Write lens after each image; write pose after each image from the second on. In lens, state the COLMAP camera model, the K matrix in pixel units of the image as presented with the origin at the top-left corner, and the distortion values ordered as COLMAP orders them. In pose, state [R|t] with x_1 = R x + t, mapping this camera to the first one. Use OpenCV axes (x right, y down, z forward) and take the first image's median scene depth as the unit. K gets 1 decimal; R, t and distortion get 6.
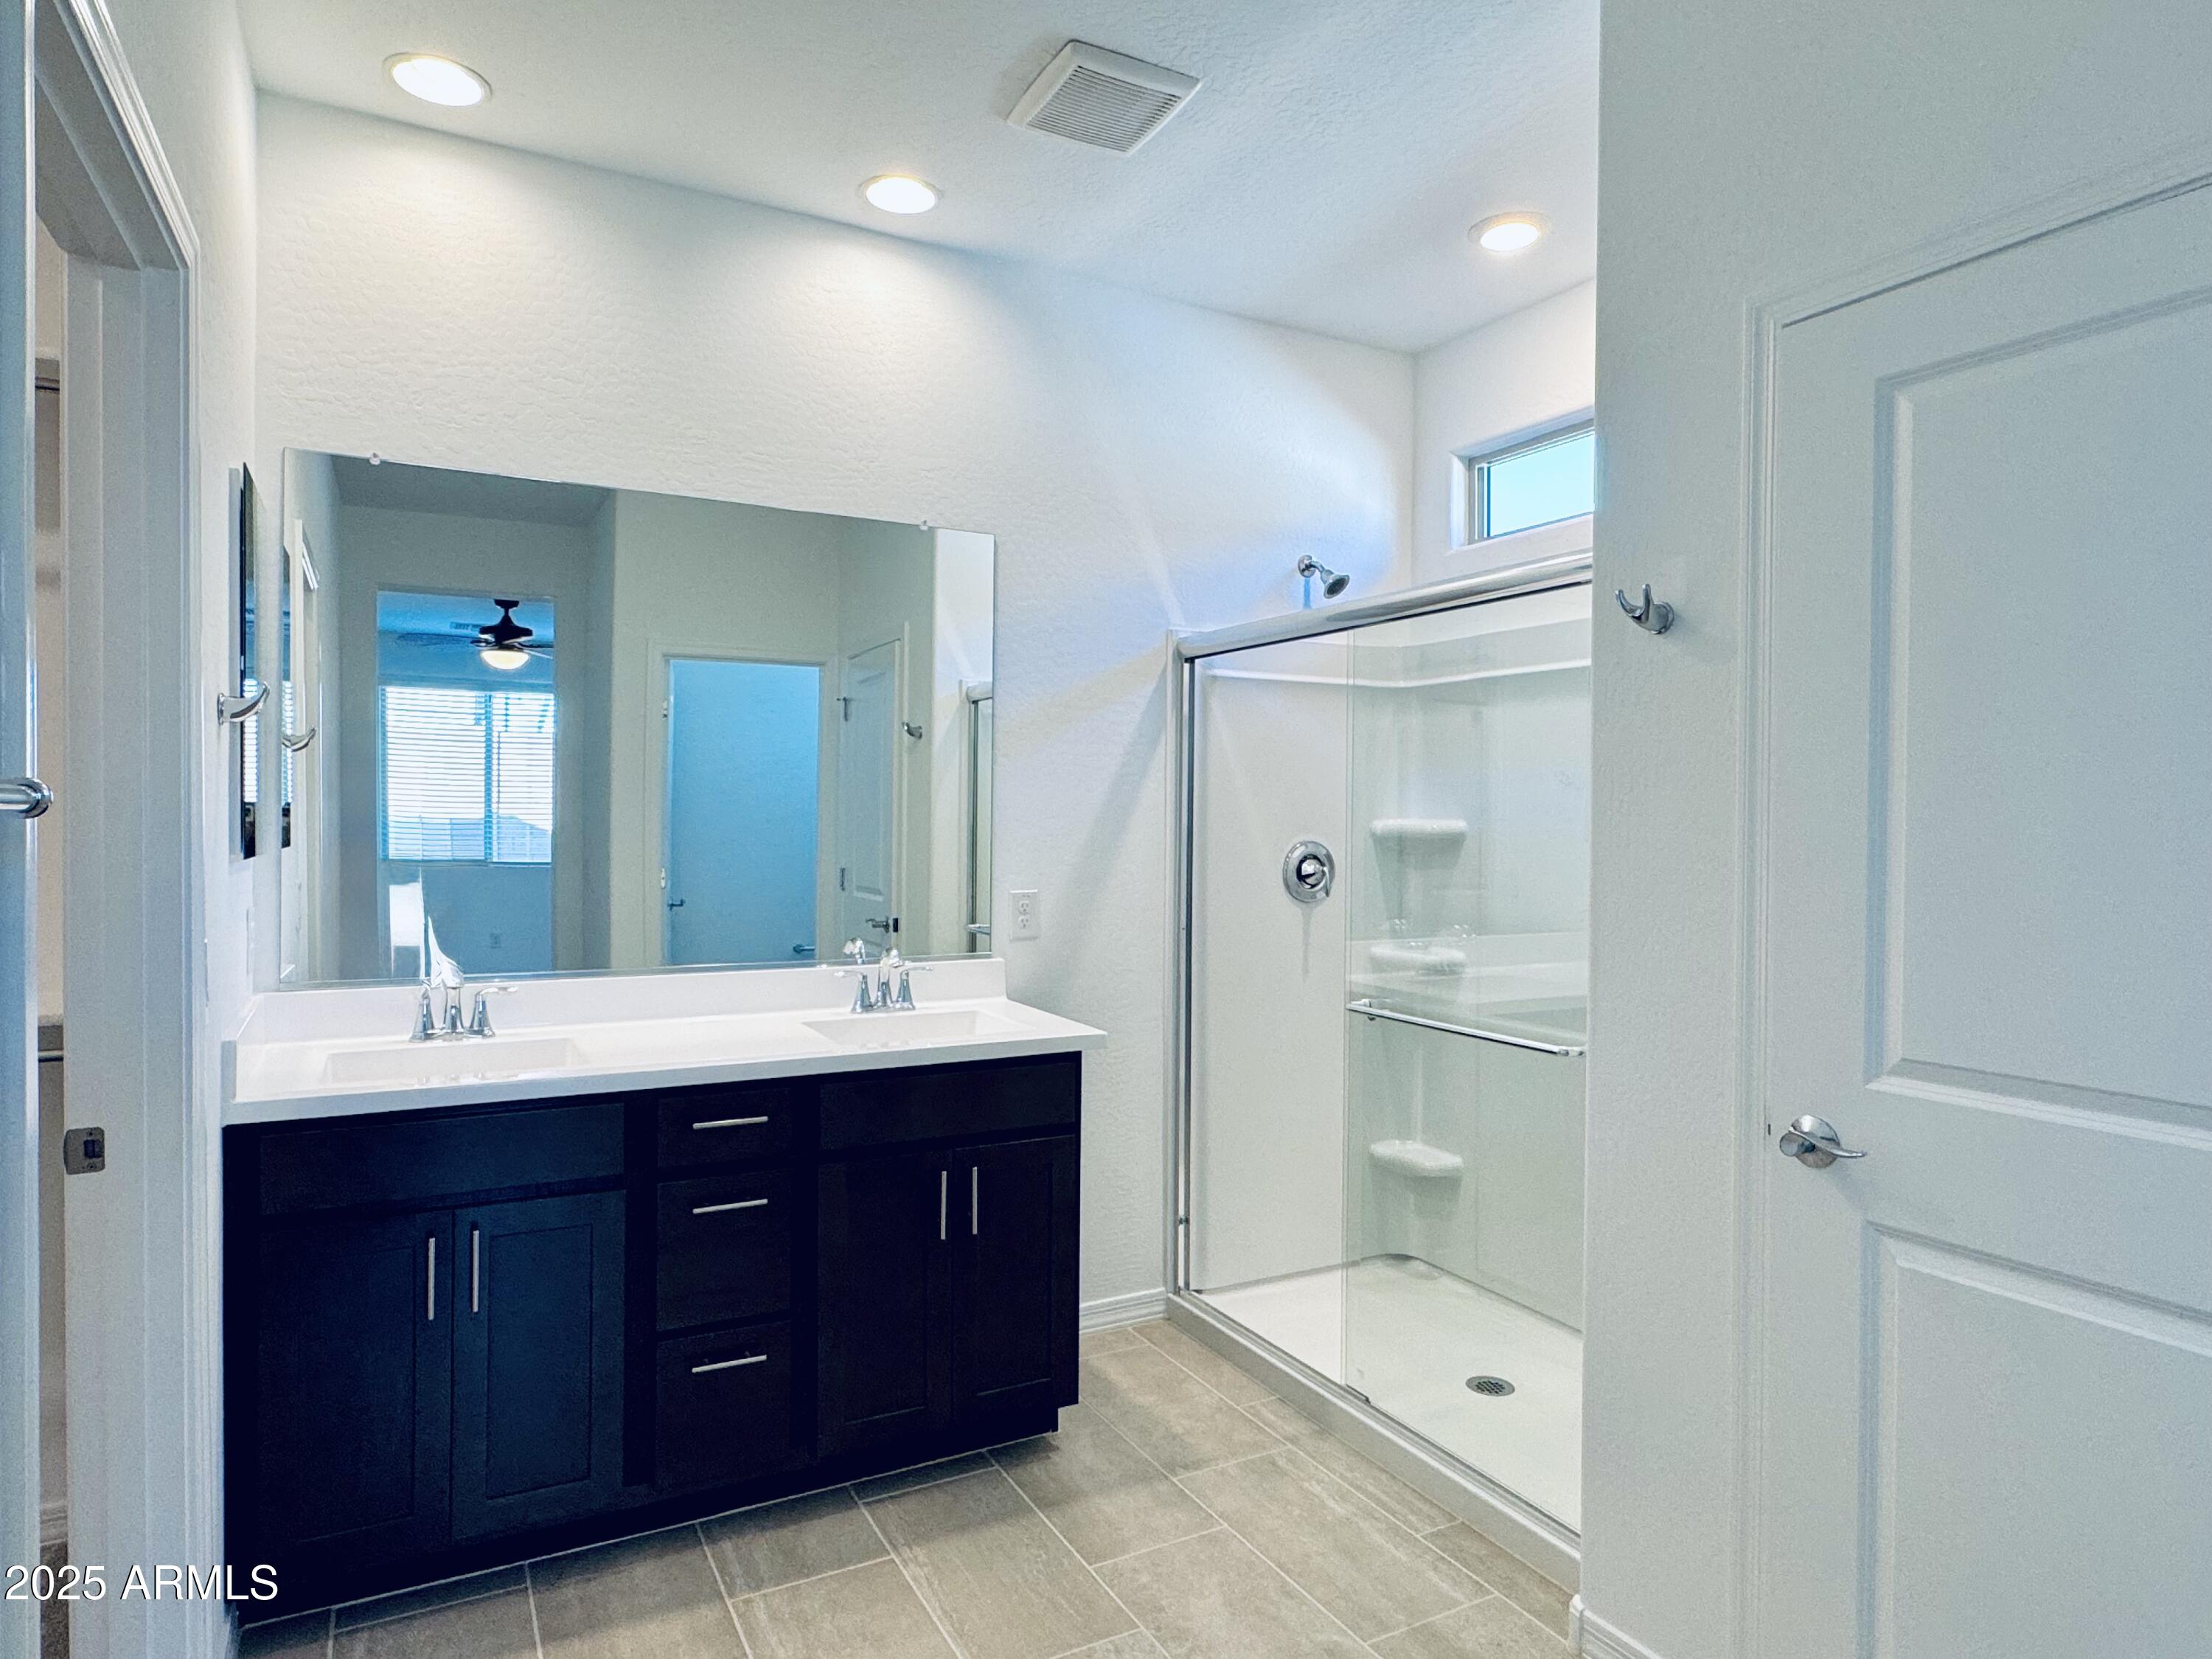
lens RADIAL K [[1283.7, 0, 1086.4], [0, 1283.7, 831.5], [0, 0, 1]] dist [-0.004292, 0.001990]
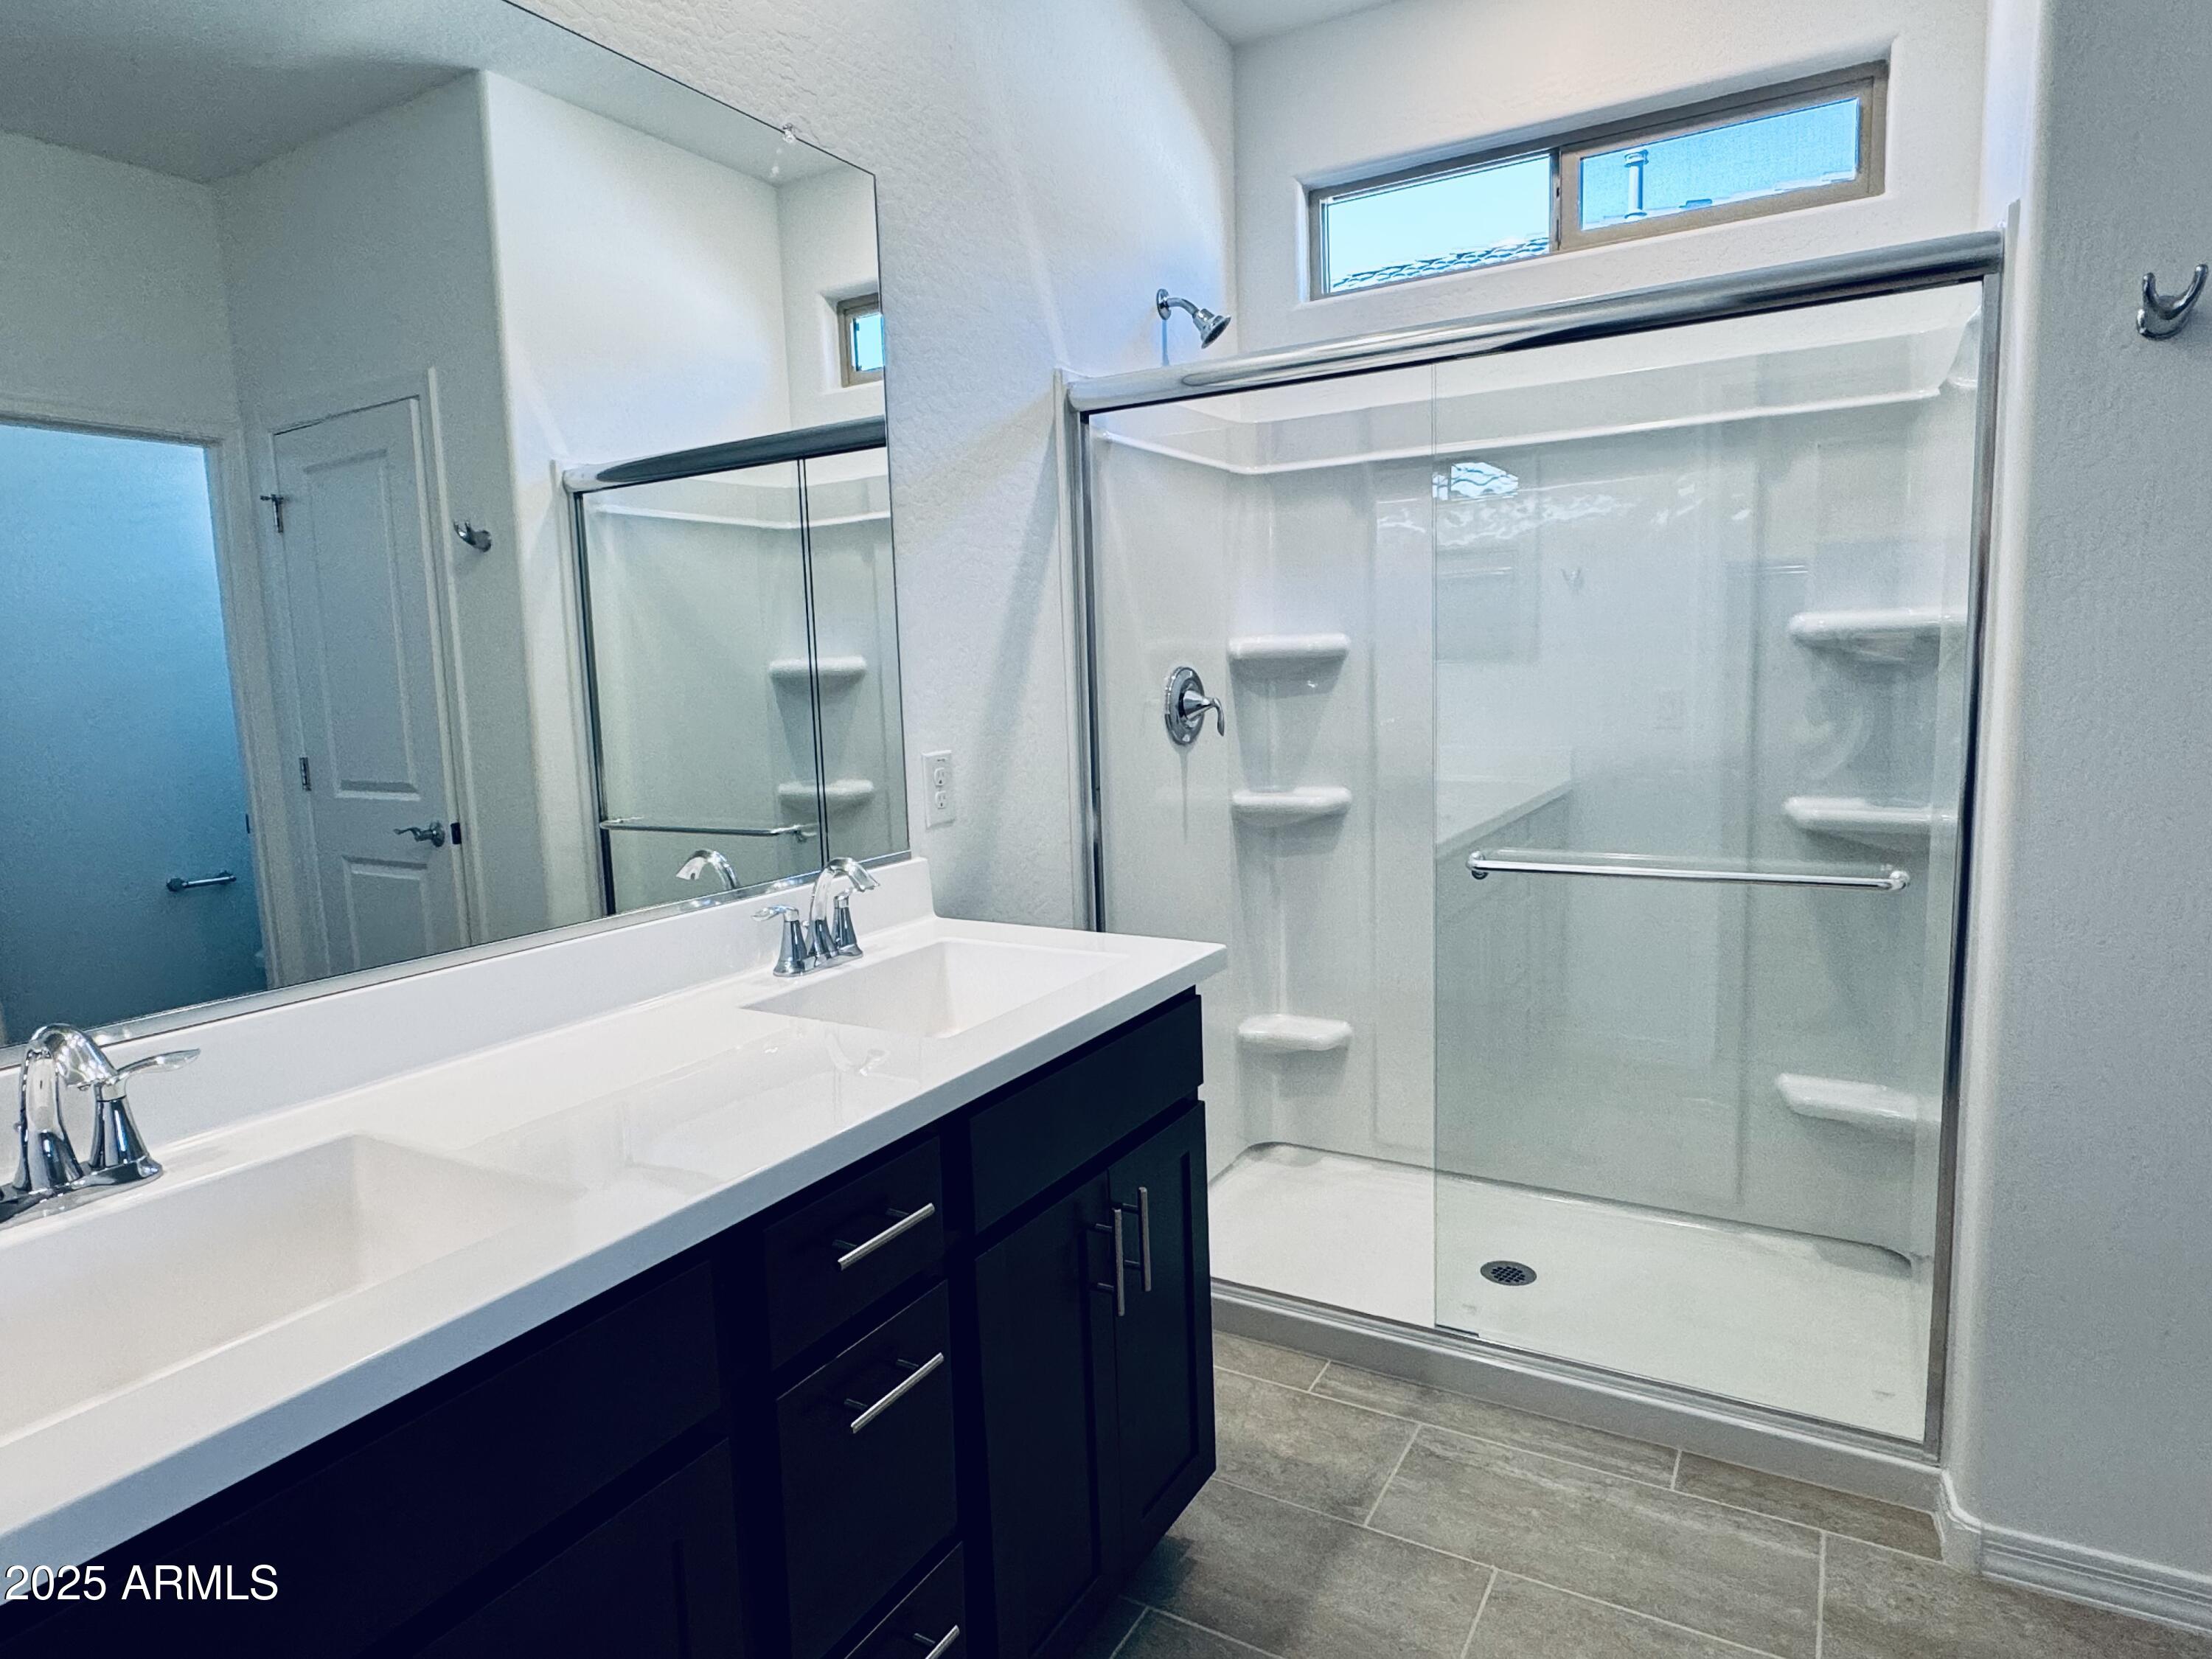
lens RADIAL K [[1283.7, 0, 1085.4], [0, 1283.7, 830.7], [0, 0, 1]] dist [-0.004292, 0.001990]
pose [[0.854576, -0.104678, 0.508667, -0.306234], [0.049714, 0.991466, 0.120511, 0.009541], [-0.516941, -0.077698, 0.852488, 0.371037]]
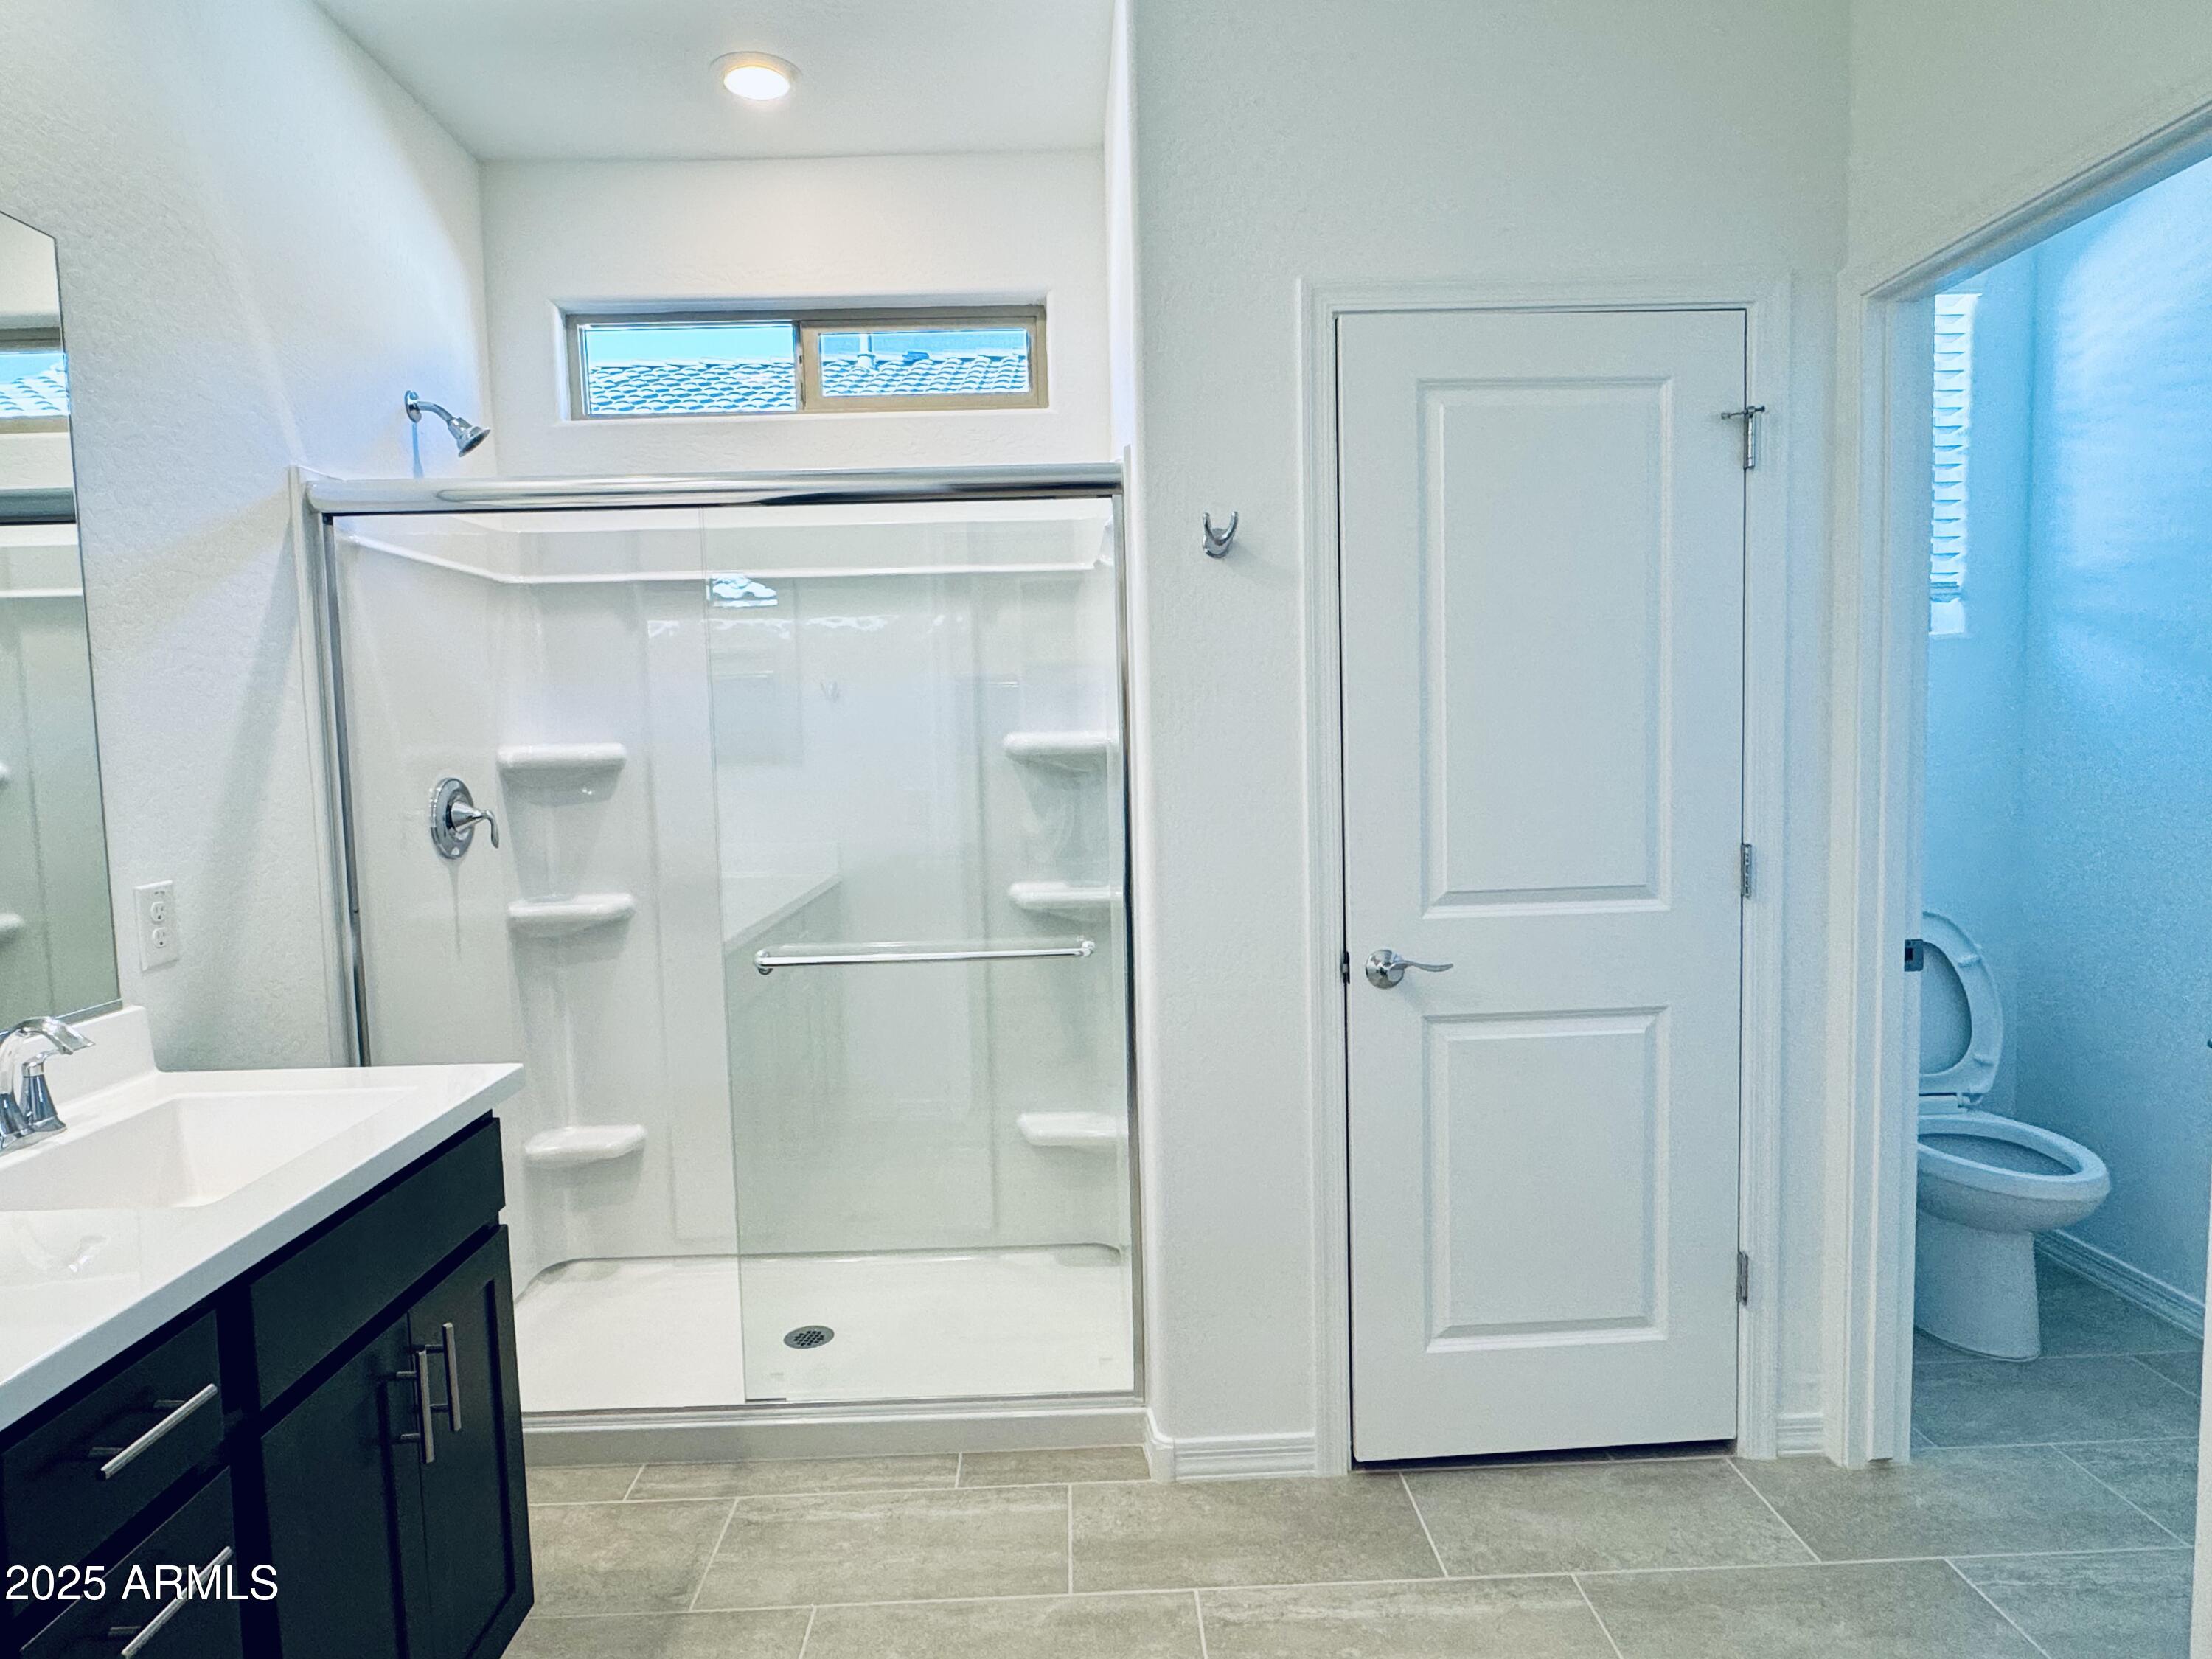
lens RADIAL K [[1283.7, 0, 1091.5], [0, 1283.7, 832.4], [0, 0, 1]] dist [-0.004292, 0.001990]
pose [[0.450159, -0.090535, 0.888347, -0.351165], [0.041915, 0.995893, 0.080255, -0.005866], [-0.891964, 0.001108, 0.452105, 0.336861]]
